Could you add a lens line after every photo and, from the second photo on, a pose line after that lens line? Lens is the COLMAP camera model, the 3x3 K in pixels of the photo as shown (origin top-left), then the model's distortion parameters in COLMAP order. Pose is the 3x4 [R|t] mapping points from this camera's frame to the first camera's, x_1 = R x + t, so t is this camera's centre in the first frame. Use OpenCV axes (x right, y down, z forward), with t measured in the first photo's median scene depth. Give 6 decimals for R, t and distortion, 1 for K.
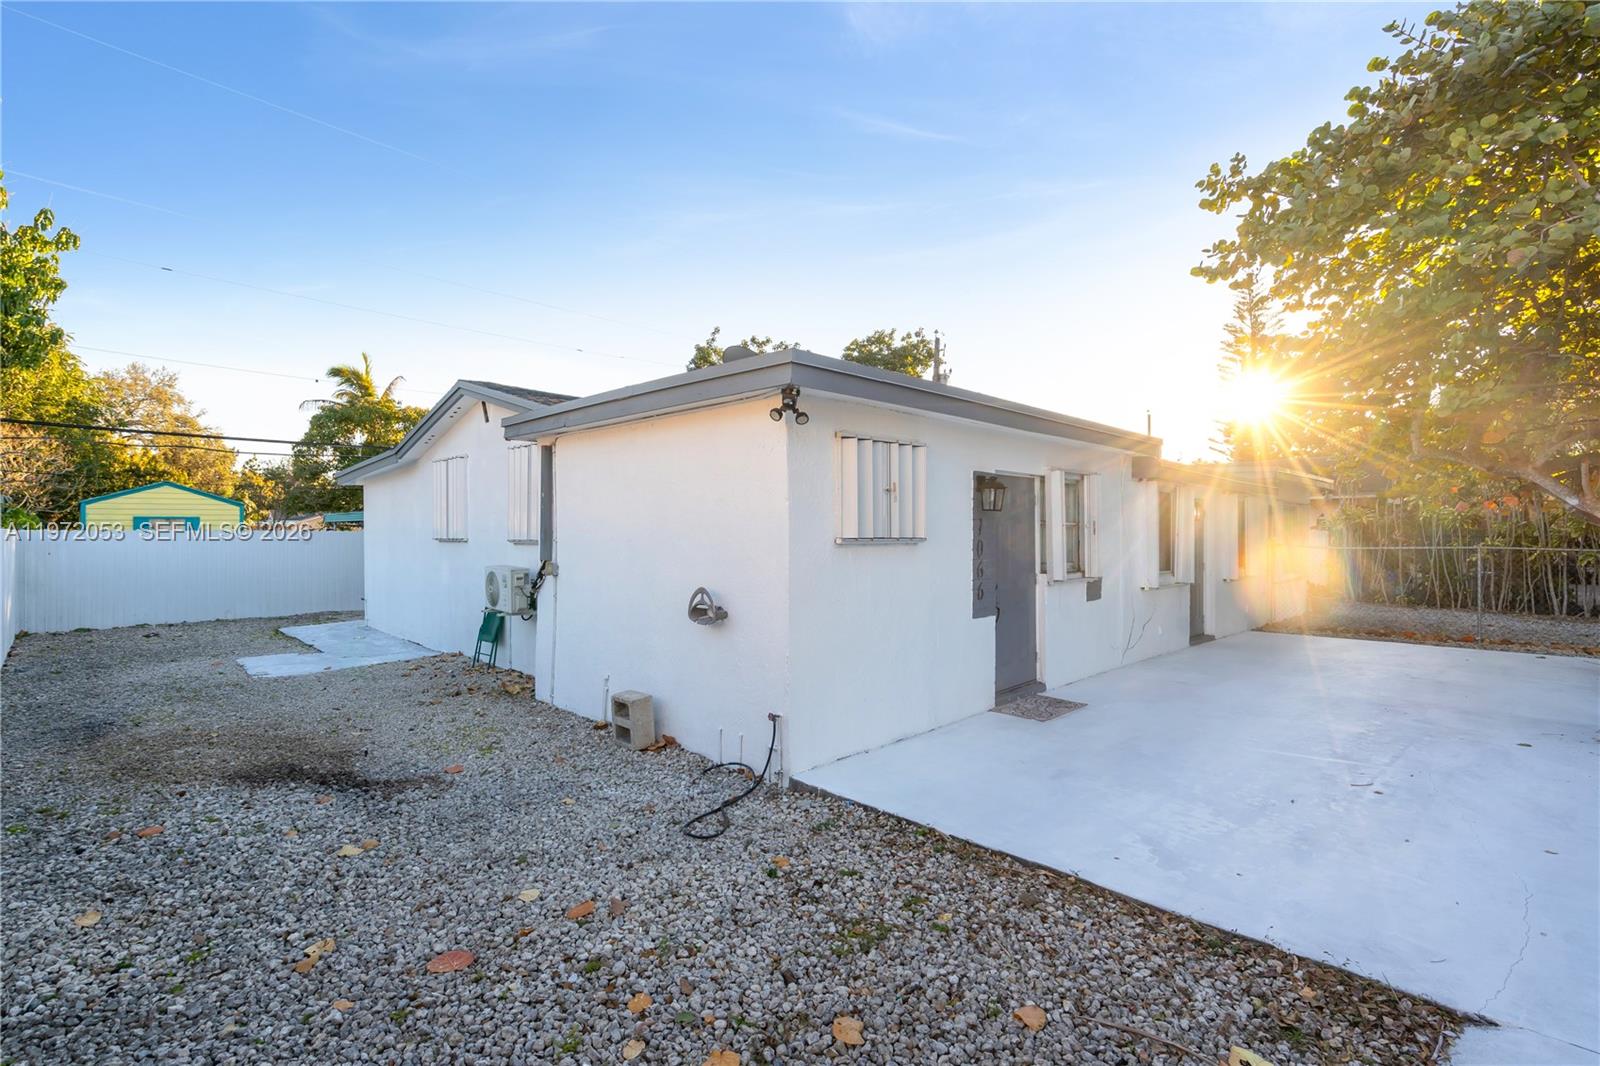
lens RADIAL K [[742.4, 0, 806.1], [0, 742.4, 531.0], [0, 0, 1]] dist [-0.005226, -0.000505]
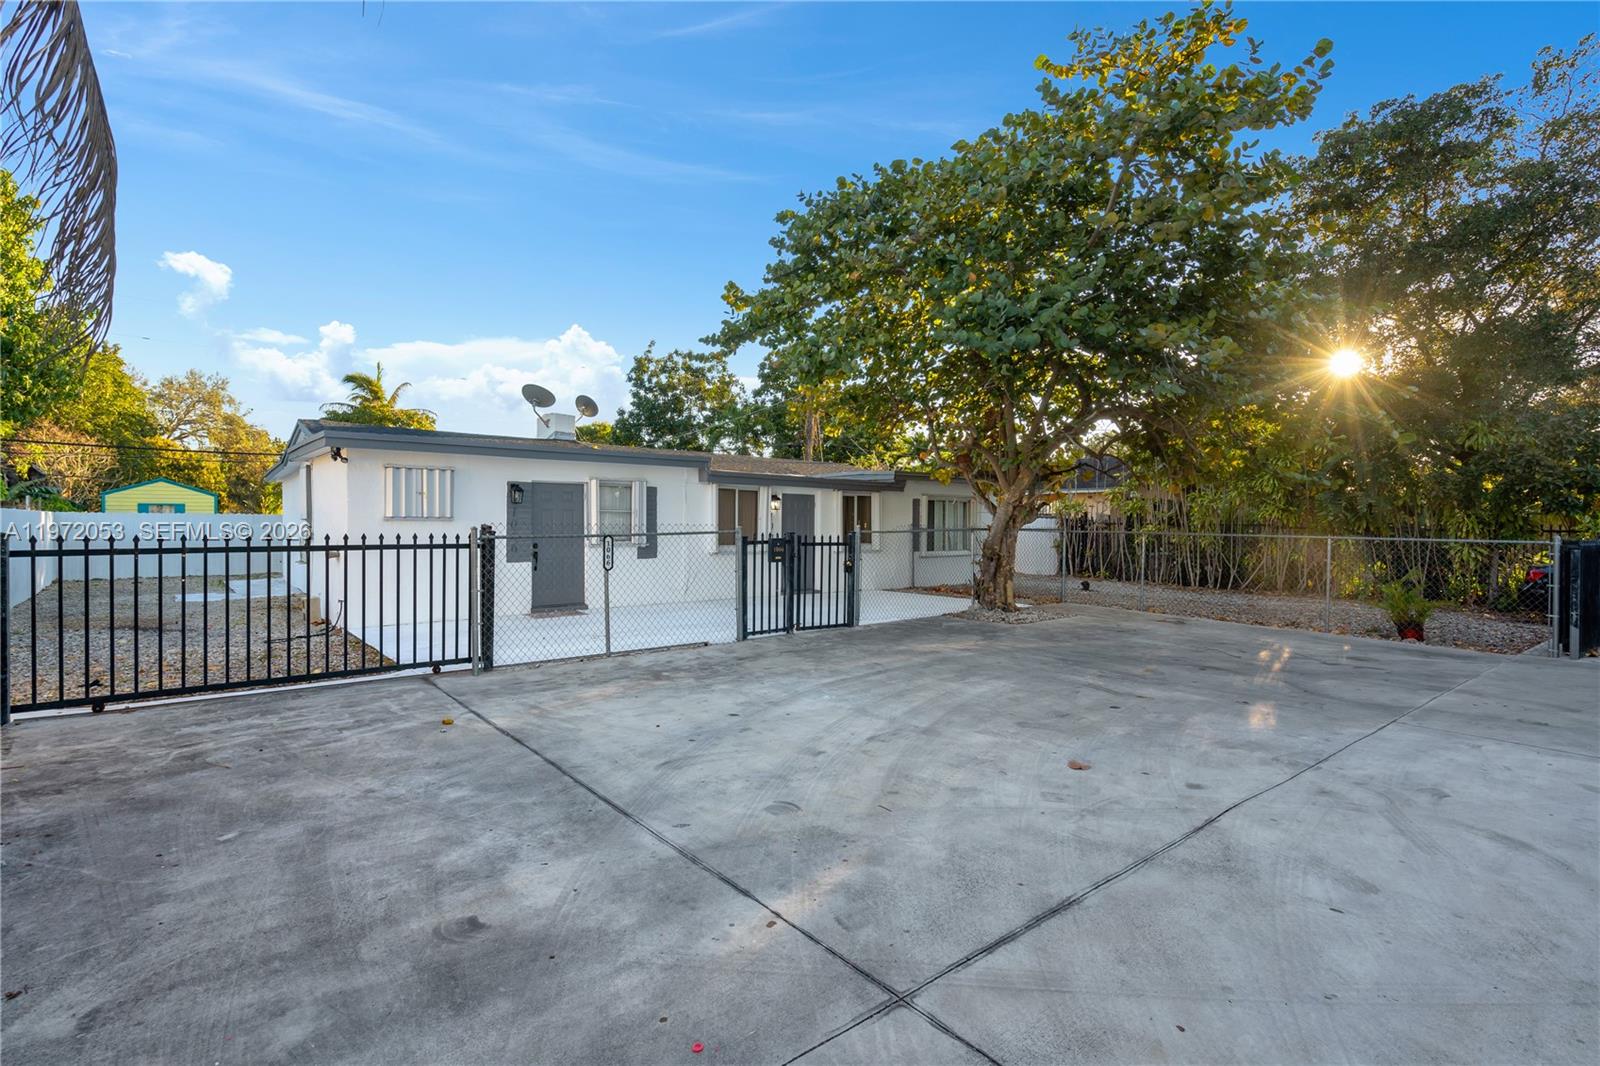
lens RADIAL K [[742.4, 0, 793.7], [0, 742.4, 531.7], [0, 0, 1]] dist [-0.005226, -0.000505]
pose [[0.997069, 0.007451, -0.076143, 0.186204], [-0.006258, 0.999854, 0.015905, 0.001516], [0.076251, -0.015382, 0.996970, -0.131463]]
